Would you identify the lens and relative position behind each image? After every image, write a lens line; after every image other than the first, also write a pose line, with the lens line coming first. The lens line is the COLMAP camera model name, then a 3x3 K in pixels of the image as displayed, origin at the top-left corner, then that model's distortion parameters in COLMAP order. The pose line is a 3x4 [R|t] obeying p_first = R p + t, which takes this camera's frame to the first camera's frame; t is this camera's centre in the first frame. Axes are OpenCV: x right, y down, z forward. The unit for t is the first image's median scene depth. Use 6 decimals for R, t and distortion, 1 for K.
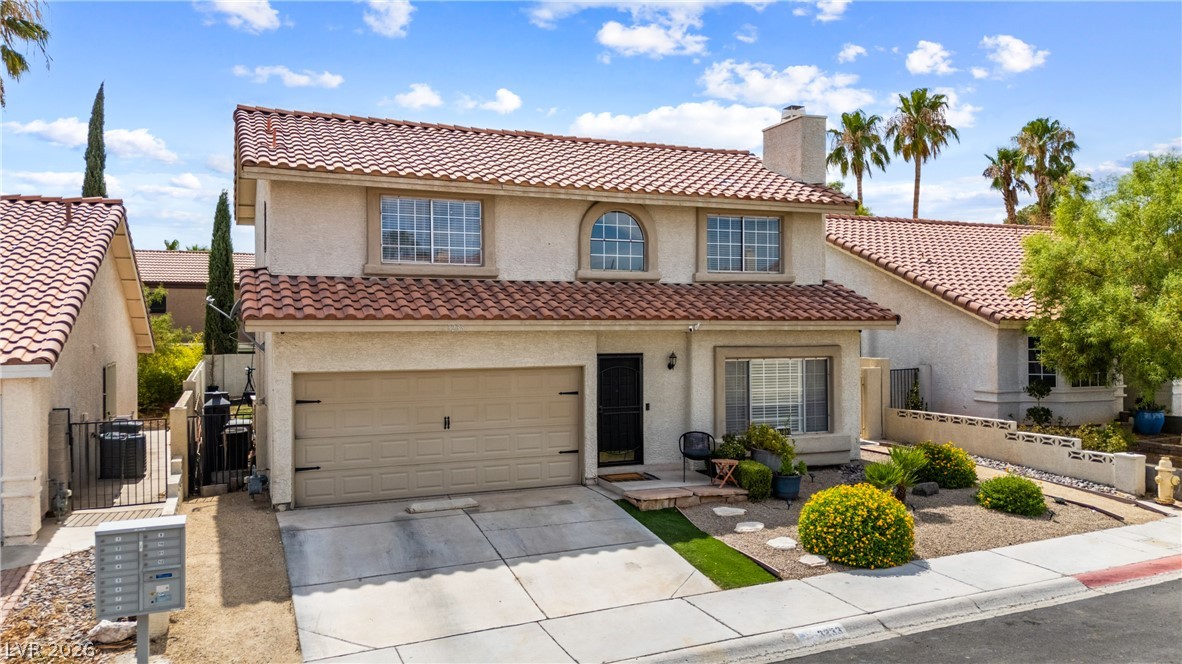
lens RADIAL K [[872.1, 0, 591.0], [0, 872.1, 332.0], [0, 0, 1]] dist [0.075513, -0.064960]
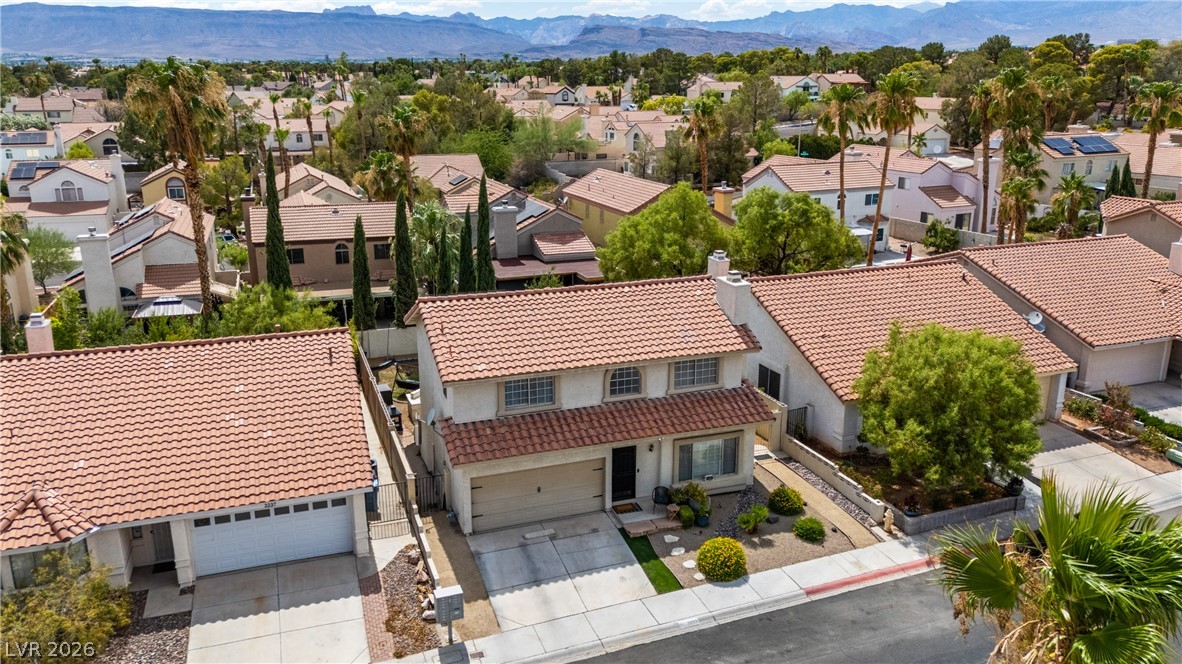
lens RADIAL K [[895.9, 0, 591.0], [0, 895.9, 332.0], [0, 0, 1]] dist [0.082401, -0.083078]
pose [[0.999001, 0.016249, -0.041621, 0.041135], [-0.004404, 0.962802, 0.270173, -0.824628], [0.044463, -0.269720, 0.961912, -0.936456]]
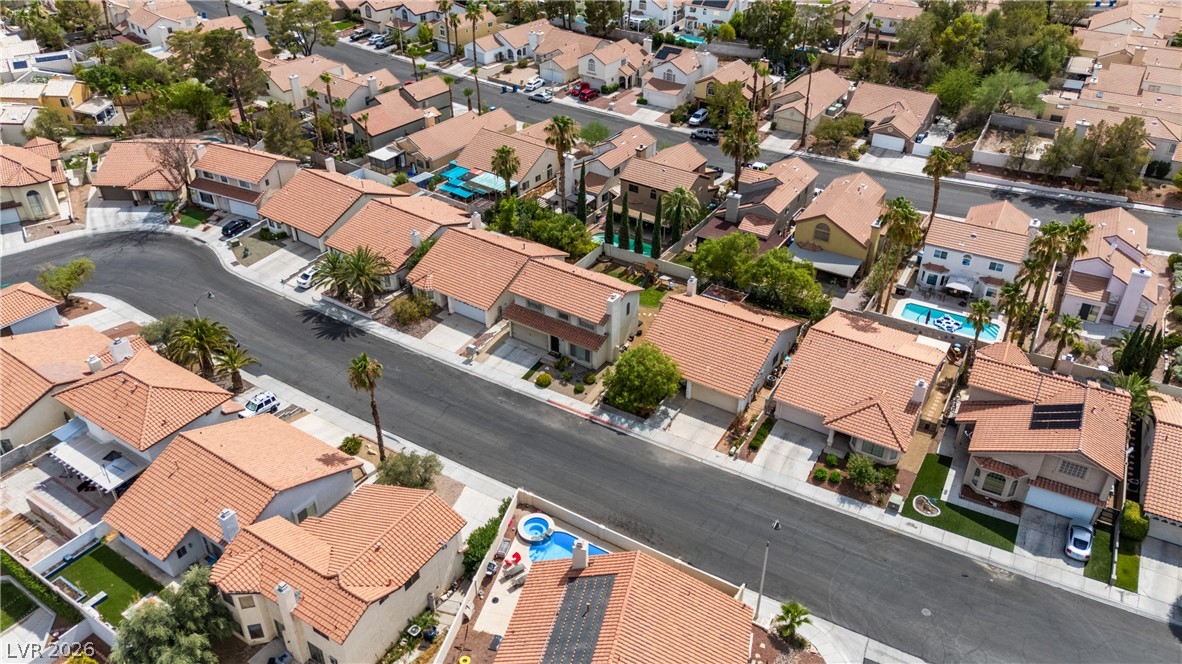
lens RADIAL K [[879.5, 0, 591.0], [0, 879.5, 332.0], [0, 0, 1]] dist [0.073862, -0.068392]
pose [[0.562871, 0.465596, -0.682932, 4.340204], [-0.007508, 0.829096, 0.559056, -3.408399], [0.826511, -0.309549, 0.470170, -1.587161]]
